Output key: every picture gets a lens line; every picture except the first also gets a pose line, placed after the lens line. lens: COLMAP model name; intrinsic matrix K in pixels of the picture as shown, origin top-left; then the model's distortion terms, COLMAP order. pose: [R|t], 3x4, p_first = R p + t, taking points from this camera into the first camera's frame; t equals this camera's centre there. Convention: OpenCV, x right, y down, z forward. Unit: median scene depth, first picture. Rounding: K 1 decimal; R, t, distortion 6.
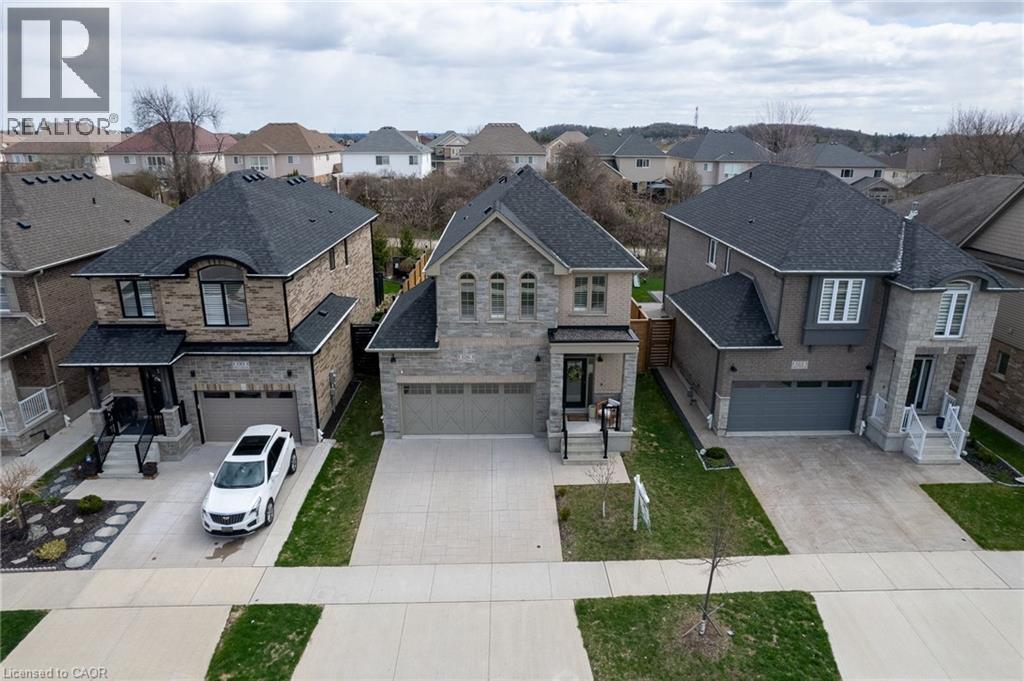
lens RADIAL K [[651.5, 0, 512.6], [0, 651.5, 339.6], [0, 0, 1]] dist [-0.030312, 0.008837]
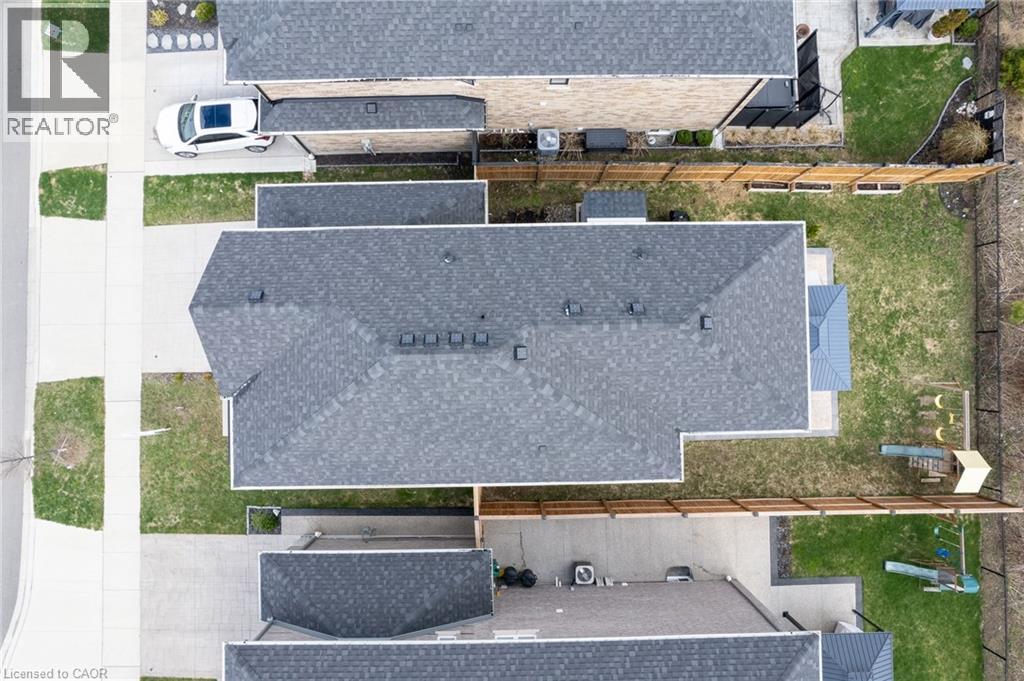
lens RADIAL K [[651.5, 0, 512.4], [0, 651.5, 339.5], [0, 0, 1]] dist [-0.030312, 0.008837]
pose [[-0.004673, 0.999480, -0.031916, 0.037538], [-0.319842, 0.028746, 0.947035, -1.063995], [0.947459, 0.014634, 0.319541, 1.093778]]
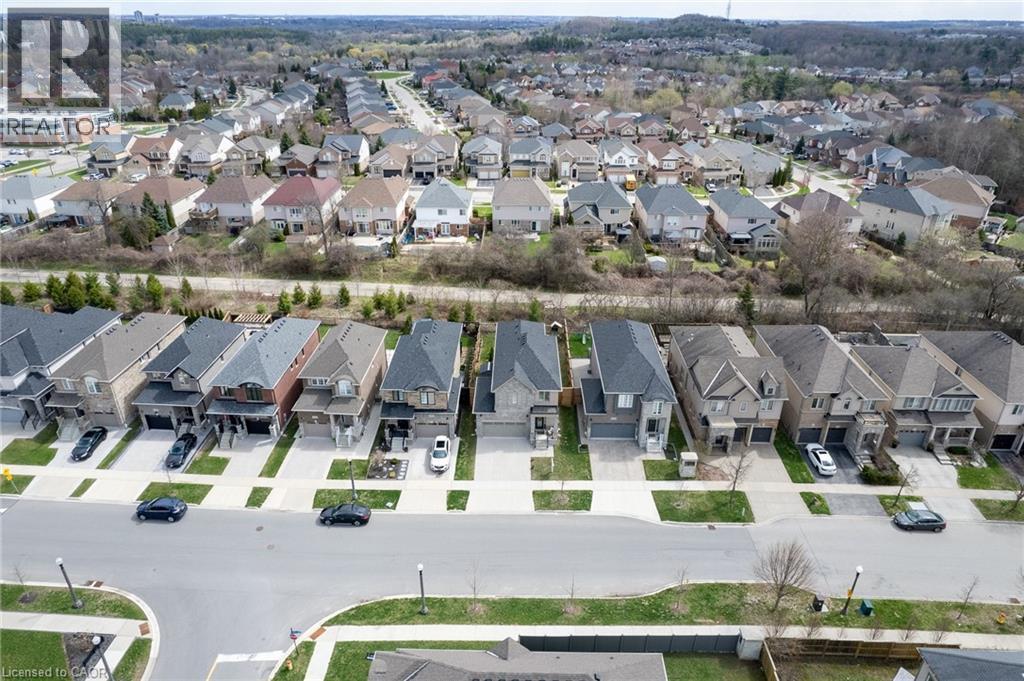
lens RADIAL K [[651.5, 0, 511.6], [0, 651.5, 341.7], [0, 0, 1]] dist [-0.030312, 0.008837]
pose [[0.999390, 0.017757, -0.030070, 0.053945], [-0.012524, 0.986039, 0.166045, -0.880015], [0.032598, -0.165567, 0.985660, -2.114284]]
